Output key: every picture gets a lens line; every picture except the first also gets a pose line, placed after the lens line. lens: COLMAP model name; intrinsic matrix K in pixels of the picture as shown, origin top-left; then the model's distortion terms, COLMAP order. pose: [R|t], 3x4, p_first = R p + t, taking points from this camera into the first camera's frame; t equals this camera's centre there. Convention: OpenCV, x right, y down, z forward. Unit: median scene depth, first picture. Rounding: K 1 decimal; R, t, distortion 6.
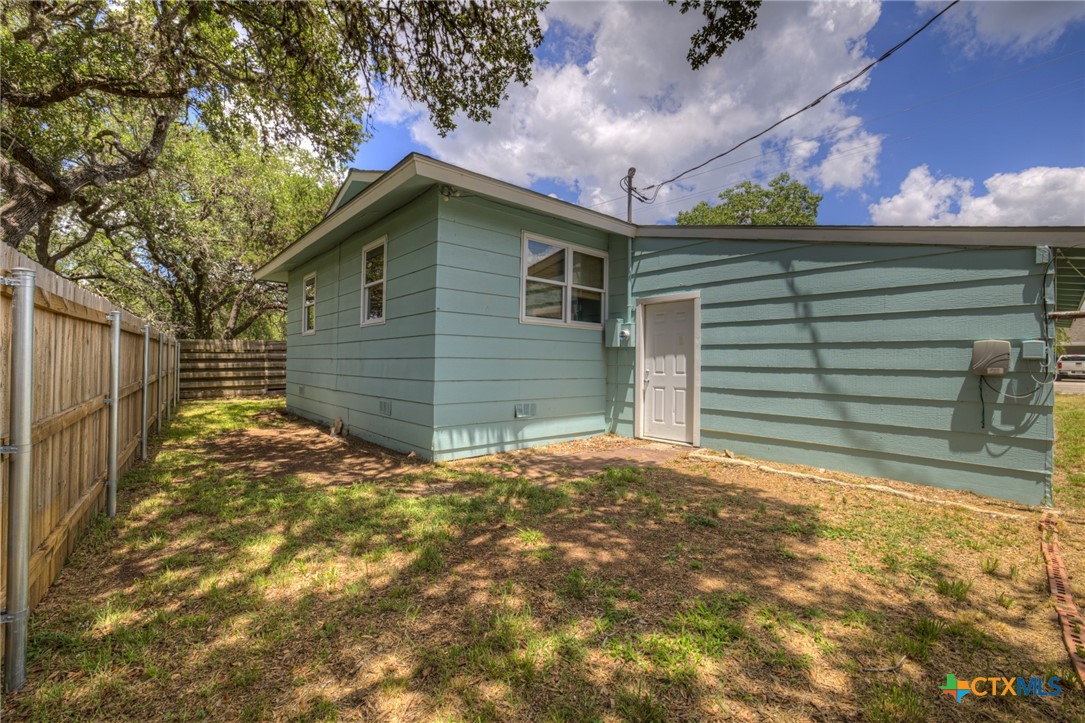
lens RADIAL K [[470.7, 0, 546.5], [0, 470.7, 359.3], [0, 0, 1]] dist [-0.008683, 0.004736]
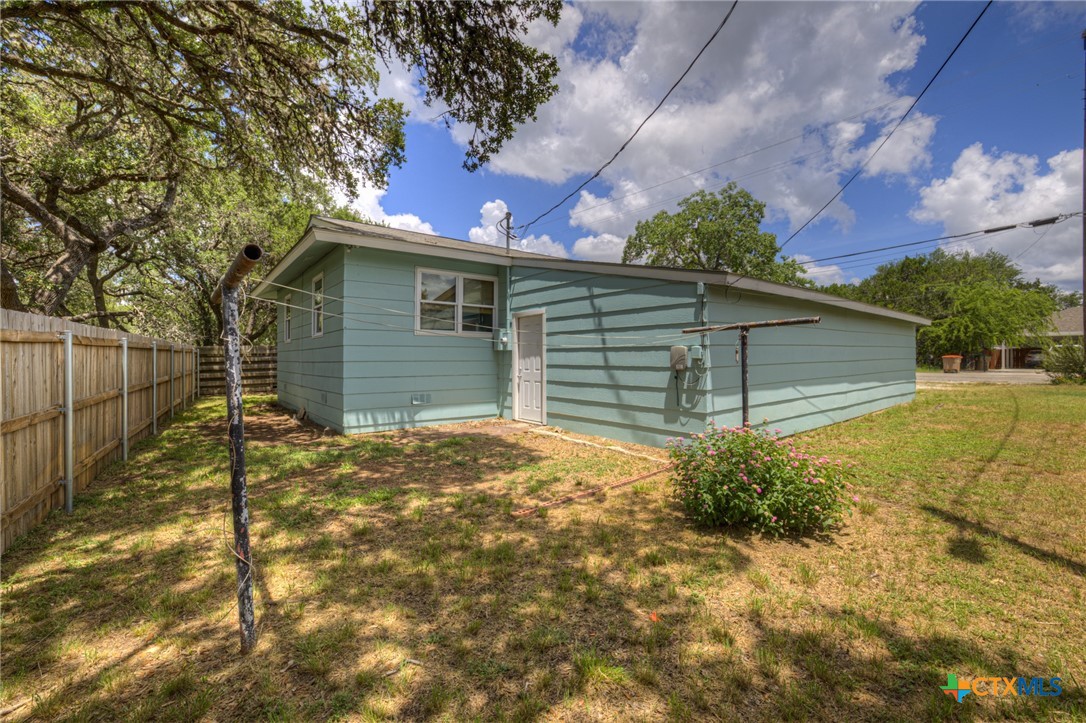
lens RADIAL K [[471.2, 0, 542.6], [0, 471.2, 361.7], [0, 0, 1]] dist [-0.008683, 0.004736]
pose [[0.997427, -0.012176, -0.070650, 0.409988], [0.012994, 0.999854, 0.011128, -0.009301], [0.070505, -0.012017, 0.997439, -0.330634]]
